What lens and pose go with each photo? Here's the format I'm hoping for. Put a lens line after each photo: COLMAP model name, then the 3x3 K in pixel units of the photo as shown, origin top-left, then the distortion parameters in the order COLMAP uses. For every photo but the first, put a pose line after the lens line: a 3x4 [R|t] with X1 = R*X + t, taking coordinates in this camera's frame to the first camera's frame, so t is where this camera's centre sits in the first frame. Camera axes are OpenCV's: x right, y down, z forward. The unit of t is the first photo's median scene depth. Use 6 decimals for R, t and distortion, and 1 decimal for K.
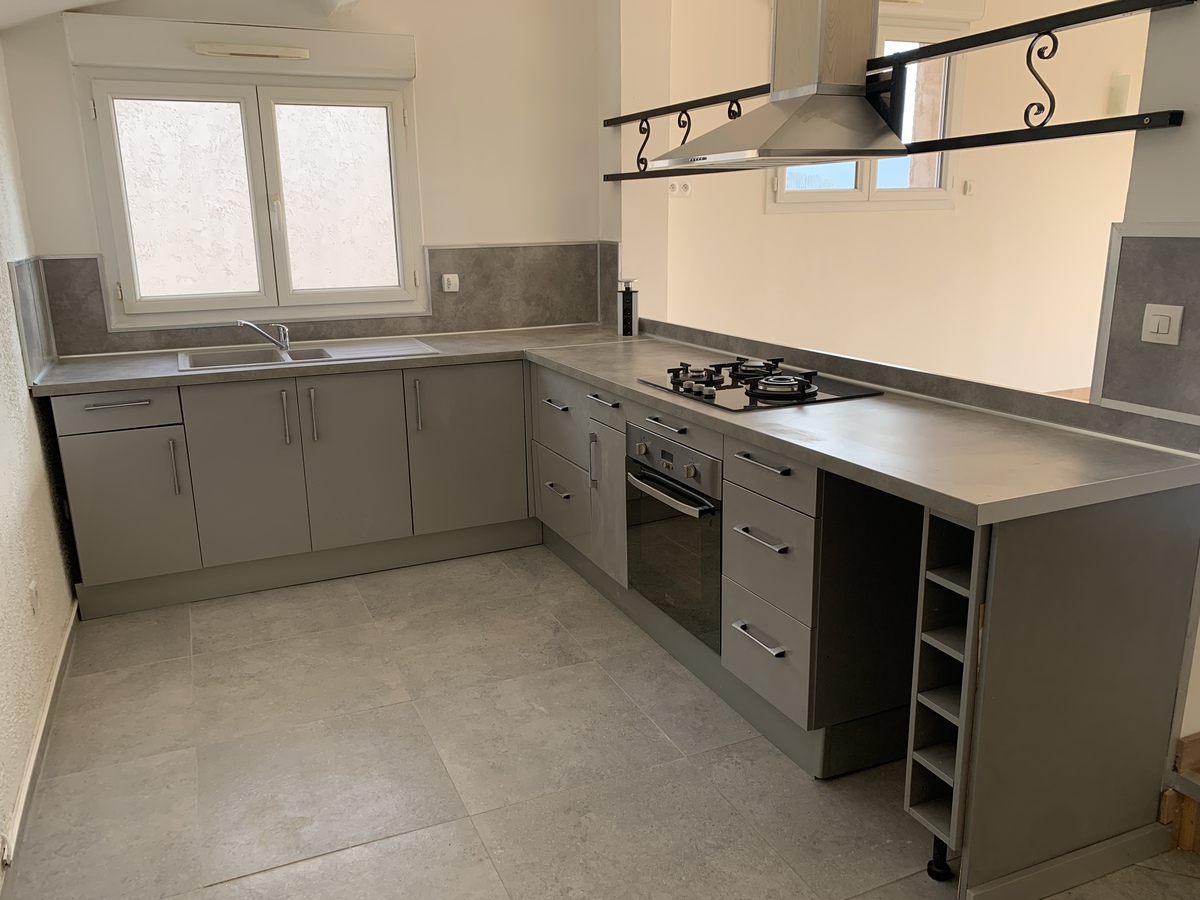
lens RADIAL K [[919.2, 0, 600.0], [0, 919.2, 450.0], [0, 0, 1]] dist [0.073858, -0.131365]
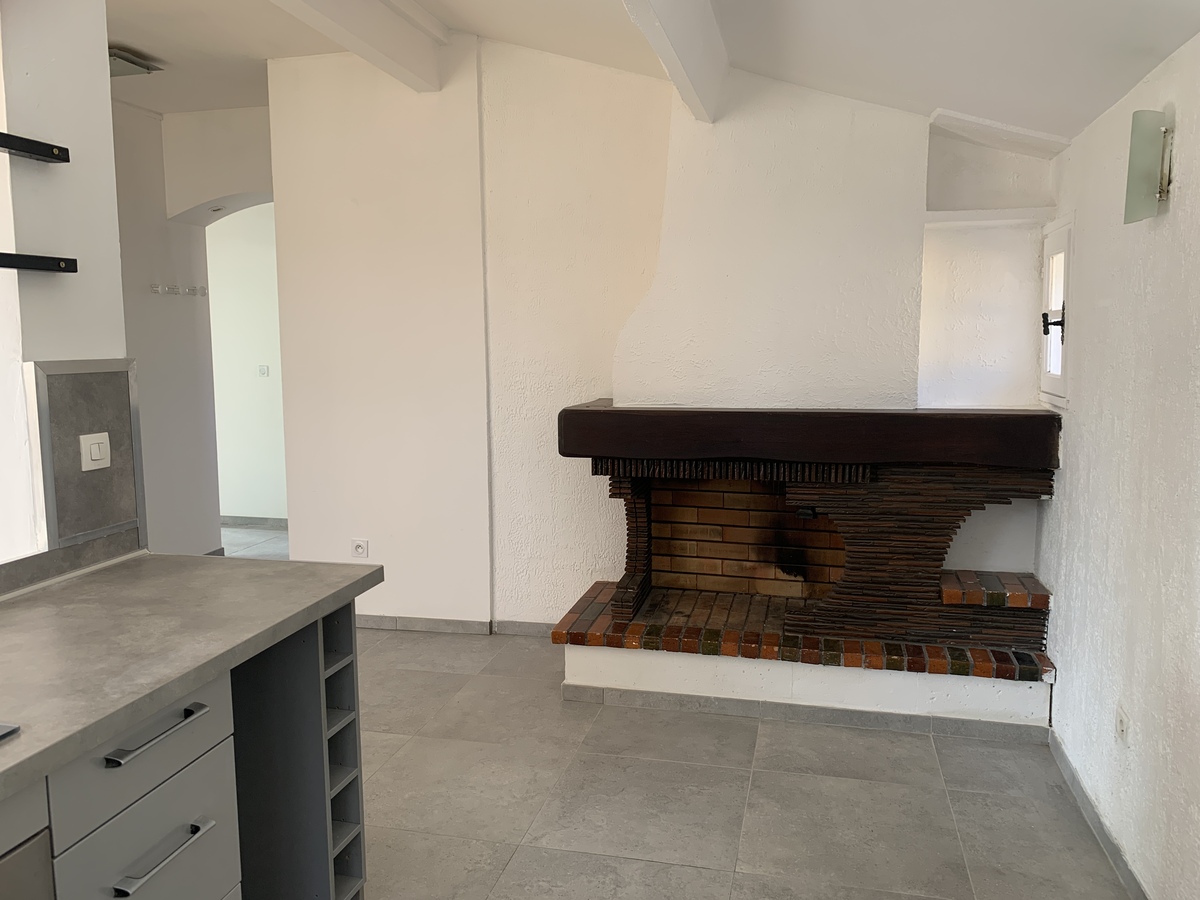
lens RADIAL K [[973.4, 0, 600.0], [0, 973.4, 450.0], [0, 0, 1]] dist [-0.002975, -0.001988]
pose [[-0.804535, -0.051727, 0.591648, -1.181843], [0.164045, 0.938089, 0.305087, -0.856303], [-0.570799, 0.342510, -0.746241, 3.345873]]
